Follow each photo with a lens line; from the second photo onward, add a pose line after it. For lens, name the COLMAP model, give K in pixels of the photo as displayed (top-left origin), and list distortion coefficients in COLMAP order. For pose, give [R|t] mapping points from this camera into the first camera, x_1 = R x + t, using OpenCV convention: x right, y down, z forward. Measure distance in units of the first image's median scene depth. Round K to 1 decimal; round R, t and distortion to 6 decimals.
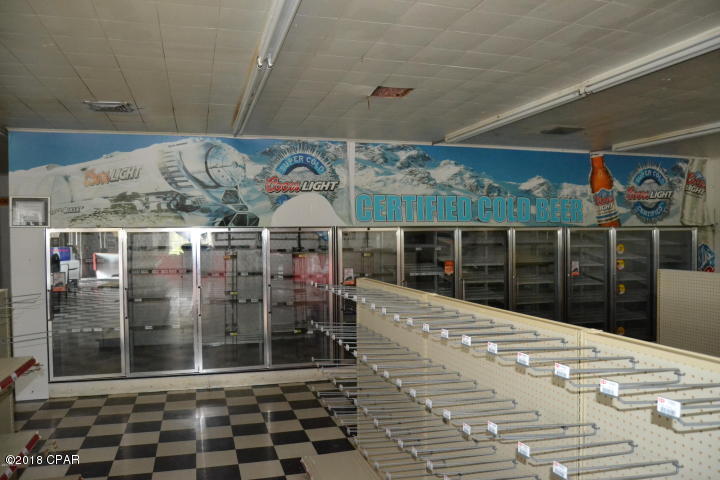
lens RADIAL K [[580.5, 0, 360.0], [0, 580.5, 240.0], [0, 0, 1]] dist [-0.069616, -0.000791]
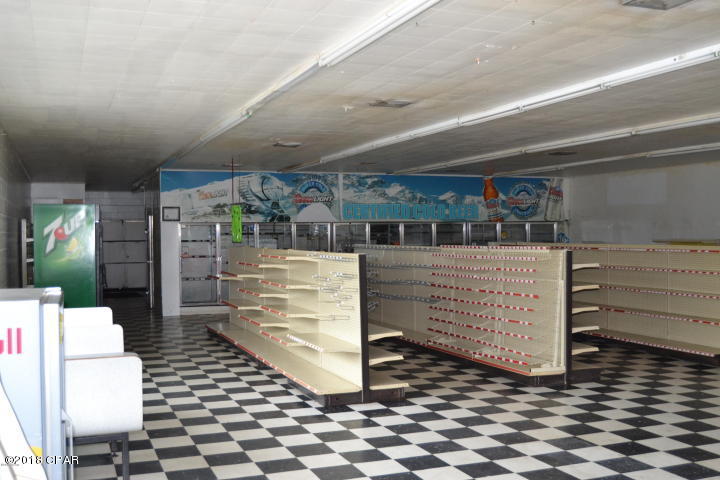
lens RADIAL K [[806.1, 0, 360.0], [0, 806.1, 240.0], [0, 0, 1]] dist [-0.030088, -0.018139]
pose [[0.996581, -0.001430, 0.082604, -0.152416], [0.001058, 0.999989, 0.004551, 0.019710], [-0.082610, -0.004448, 0.996572, -1.386858]]
